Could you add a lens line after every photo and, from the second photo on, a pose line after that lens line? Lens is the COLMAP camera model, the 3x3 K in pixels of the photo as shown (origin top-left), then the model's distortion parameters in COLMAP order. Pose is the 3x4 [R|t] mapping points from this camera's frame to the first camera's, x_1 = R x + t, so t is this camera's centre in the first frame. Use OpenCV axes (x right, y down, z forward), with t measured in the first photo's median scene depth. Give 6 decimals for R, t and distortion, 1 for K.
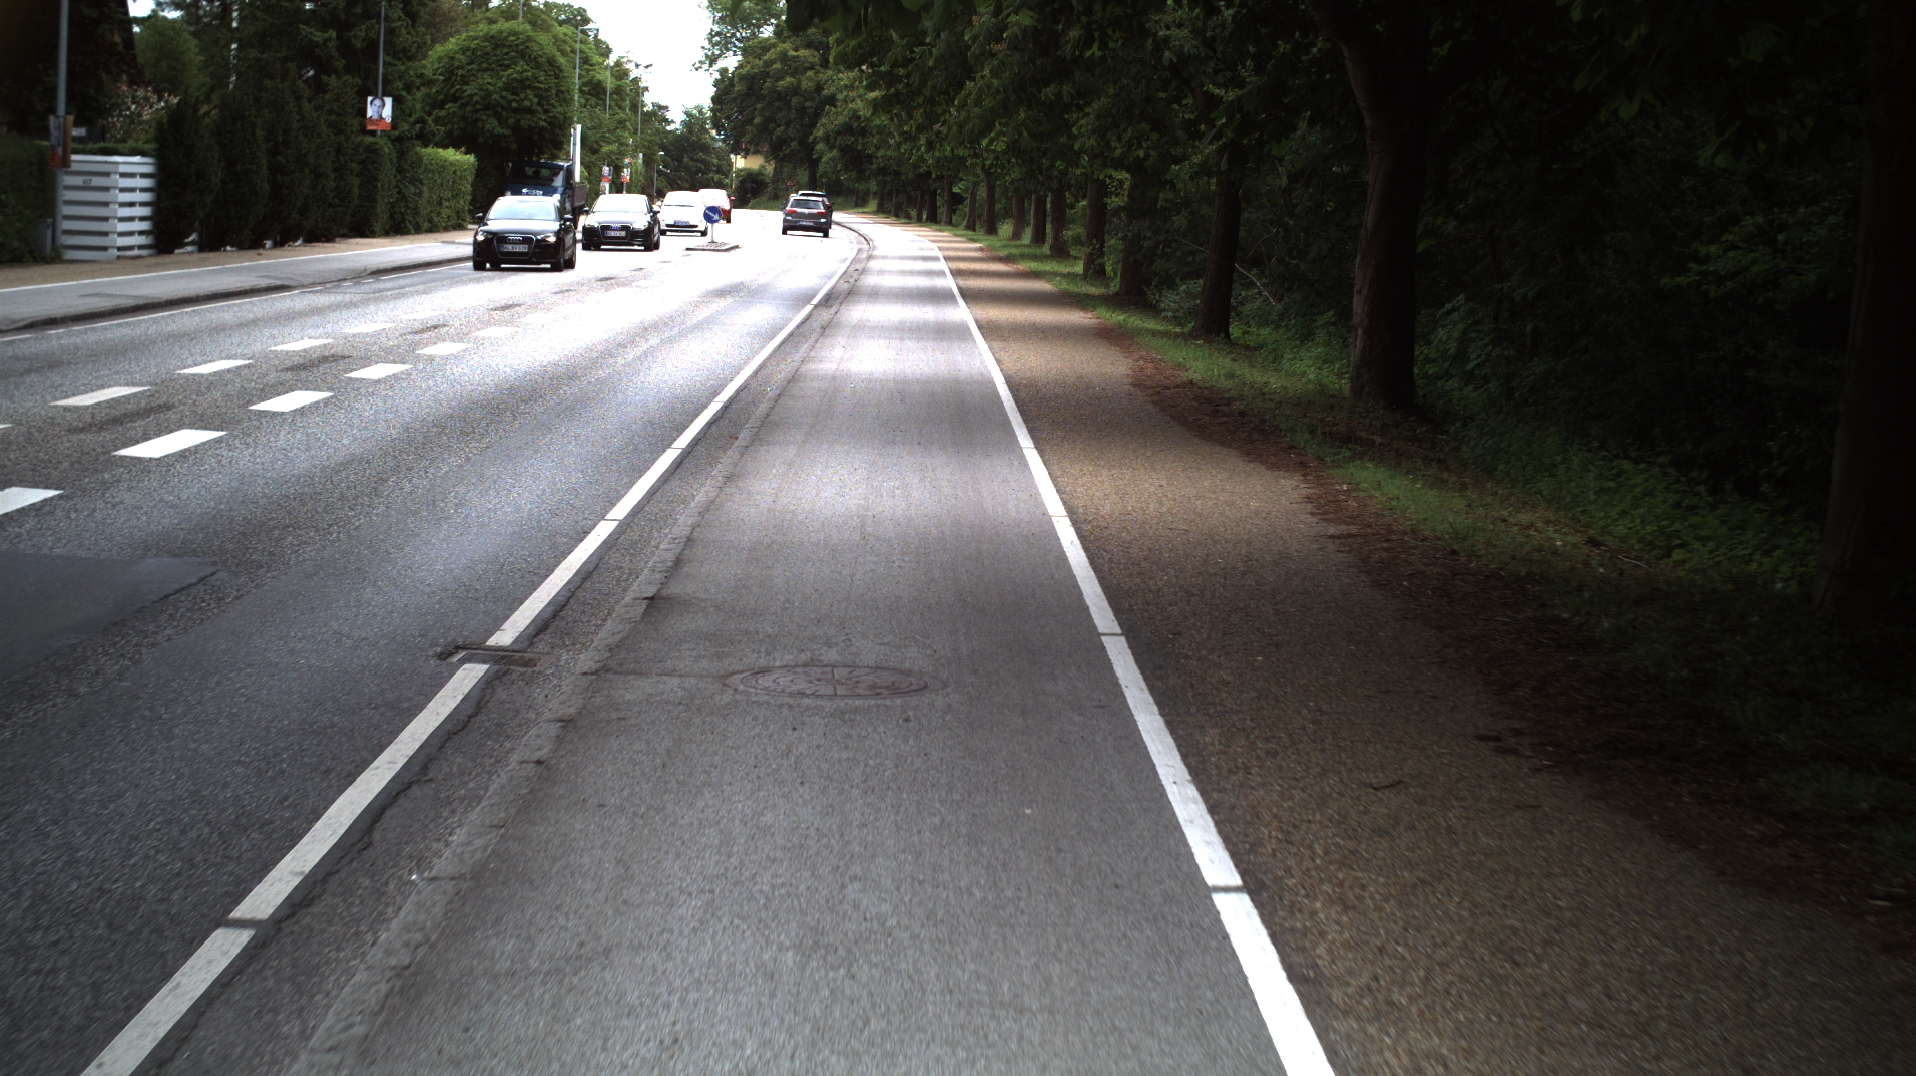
lens RADIAL K [[6089.0, 0, 948.5], [0, 6089.0, 536.0], [0, 0, 1]] dist [-0.146652, 0.000000]
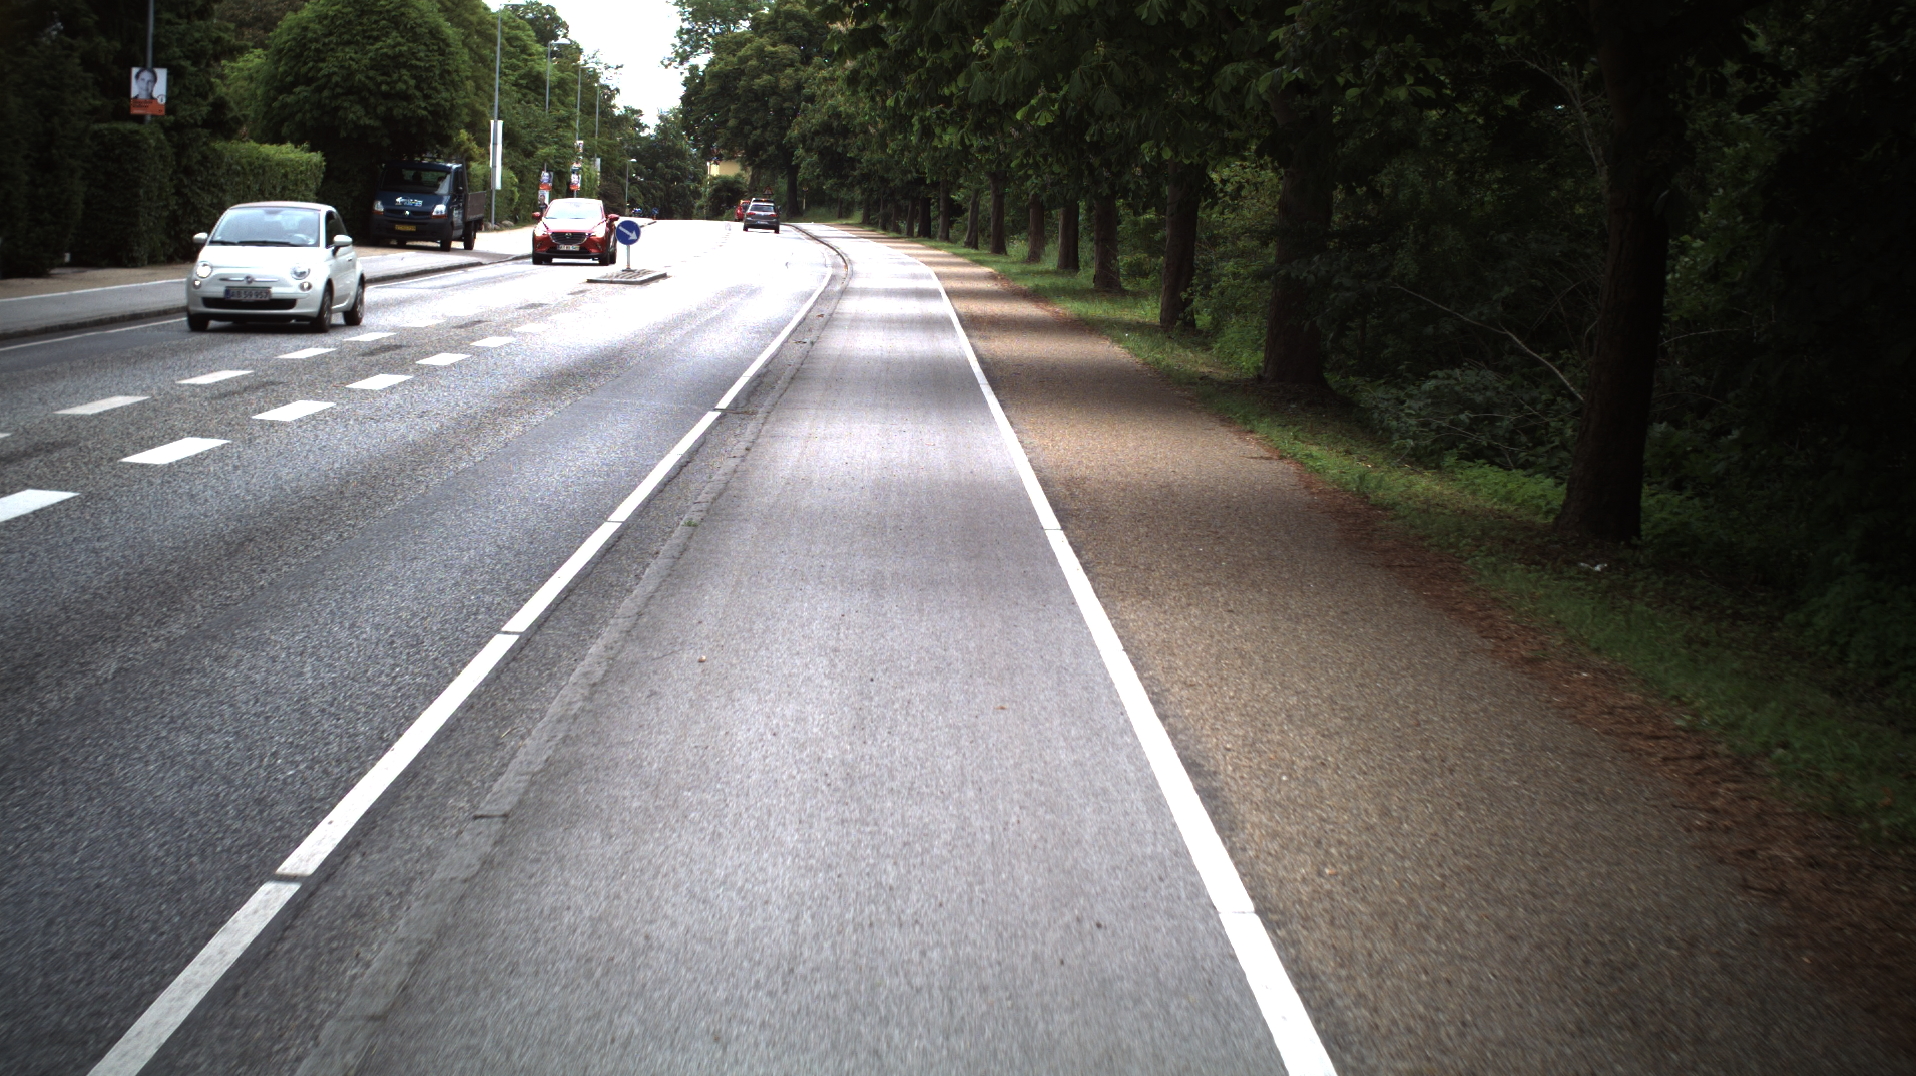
lens RADIAL K [[2057.4, 0, 899.0], [0, 2057.4, 451.1], [0, 0, 1]] dist [-0.072392, 0.000000]
pose [[0.999981, 0.000541, -0.006108, -0.005664], [-0.000151, 0.997969, 0.063706, -0.050164], [0.006130, -0.063704, 0.997950, 0.892257]]
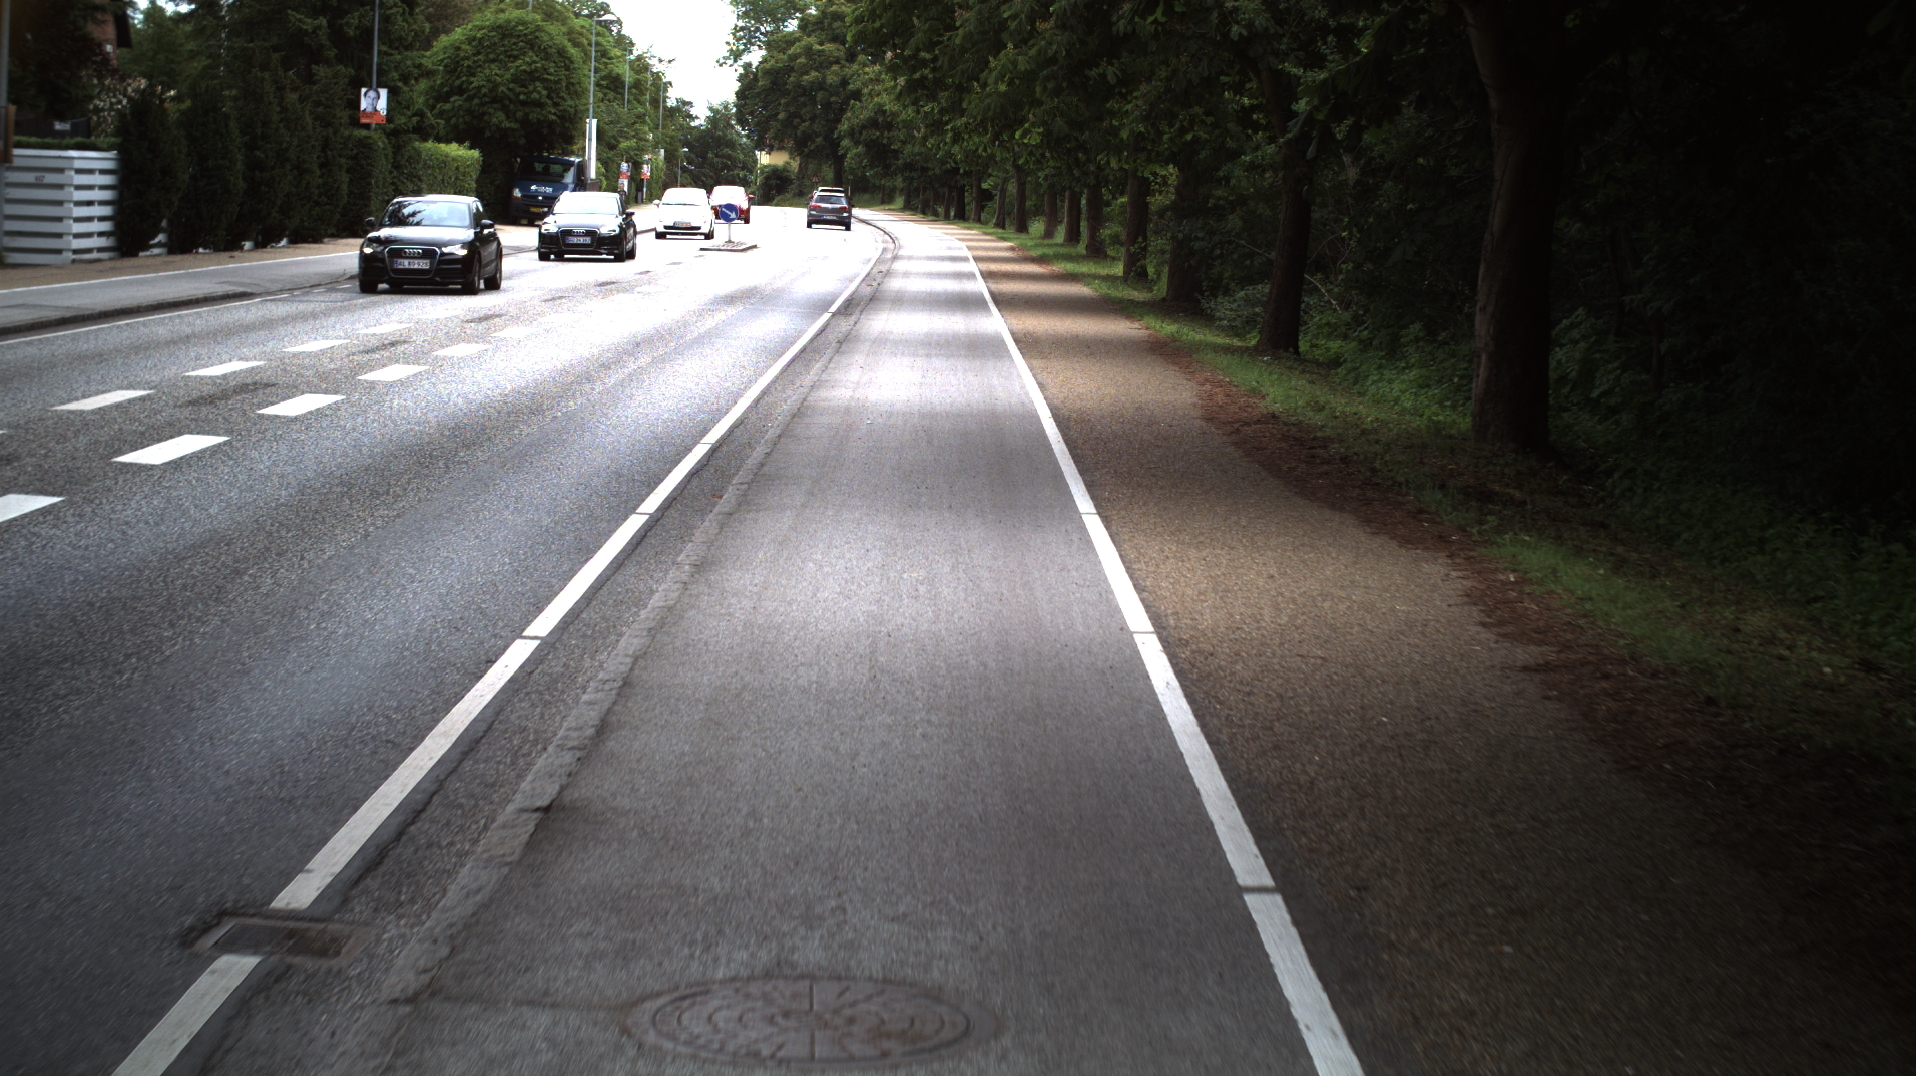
lens RADIAL K [[6089.0, 0, 958.4], [0, 6089.0, 535.4], [0, 0, 1]] dist [-0.146652, 0.000000]
pose [[0.999995, -0.000976, -0.002944, -0.000694], [0.000977, 0.999999, 0.000489, -0.005796], [0.002943, -0.000492, 0.999996, 0.101717]]
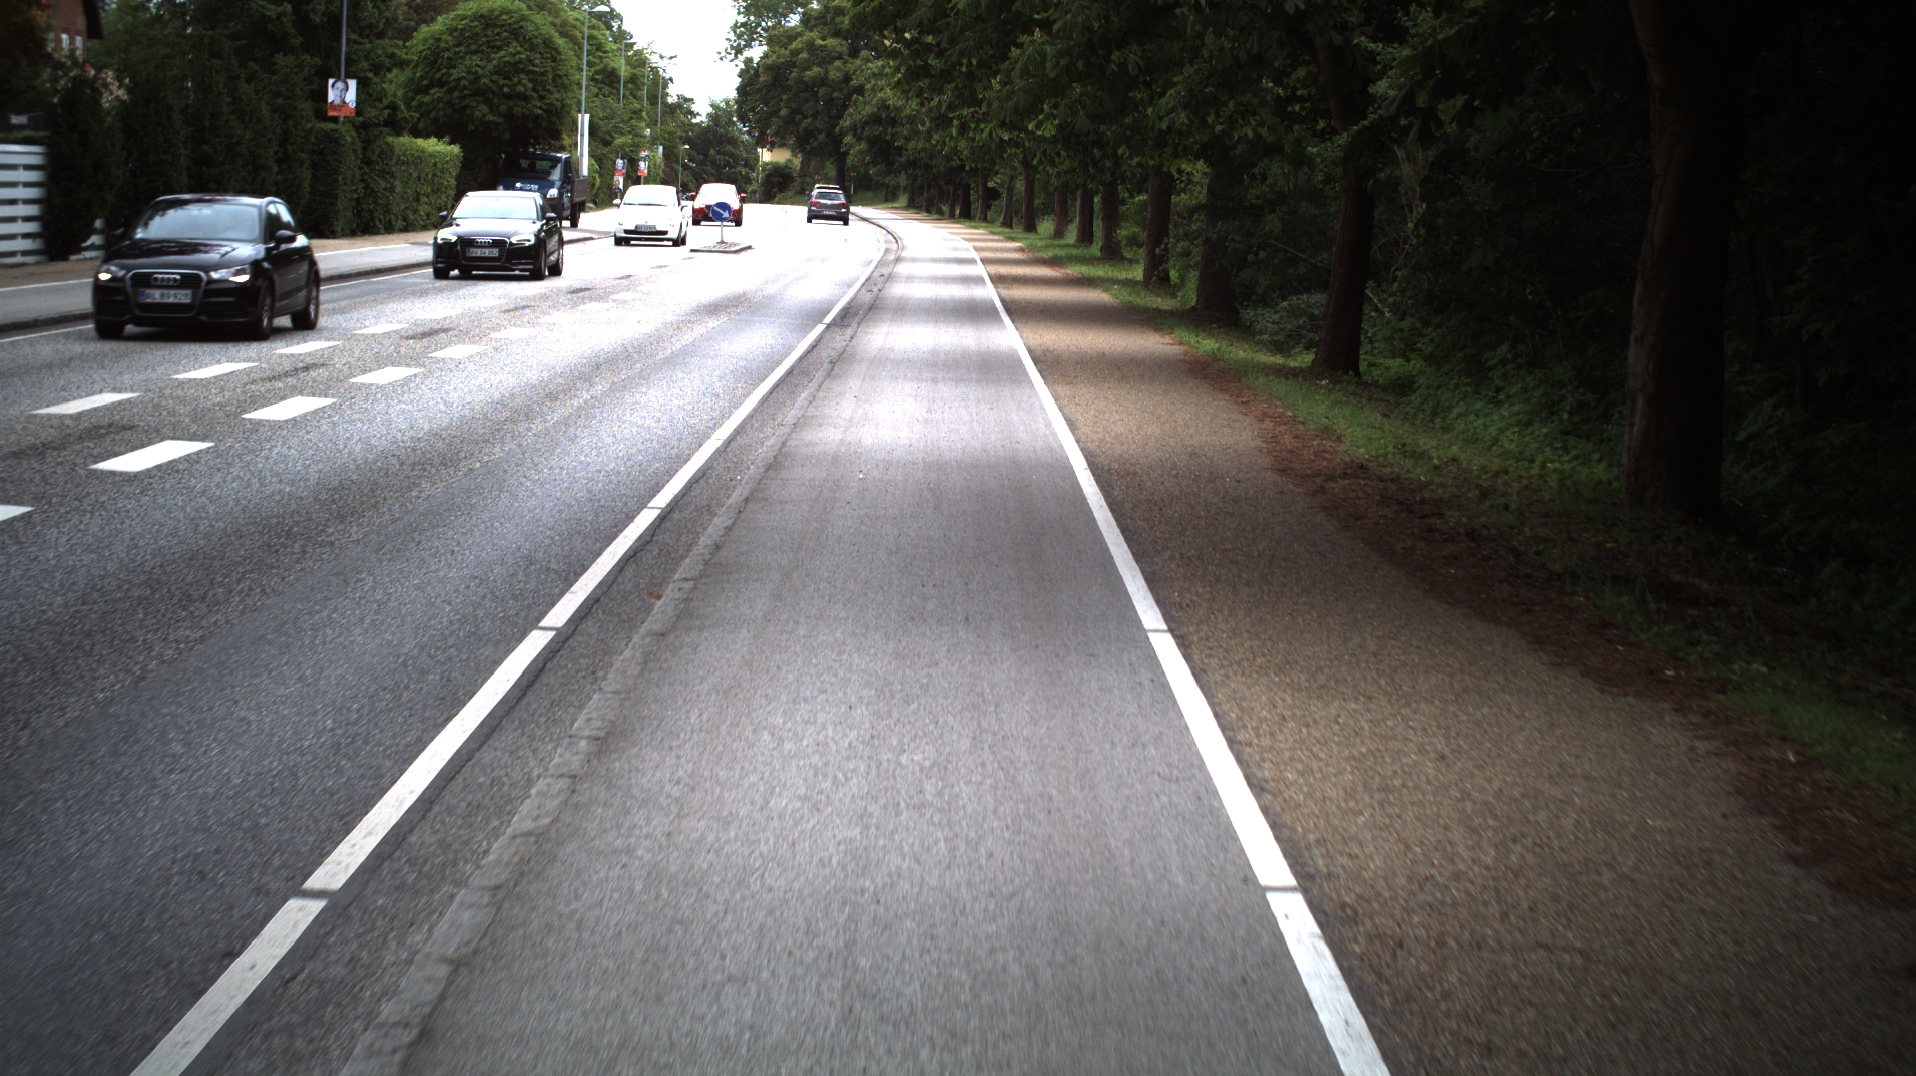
lens RADIAL K [[6089.0, 0, 967.4], [0, 6089.0, 541.7], [0, 0, 1]] dist [-0.146652, 0.000000]
pose [[0.999998, -0.000486, -0.002119, -0.001762], [0.000490, 0.999998, 0.001908, -0.011596], [0.002118, -0.001909, 0.999996, 0.203665]]
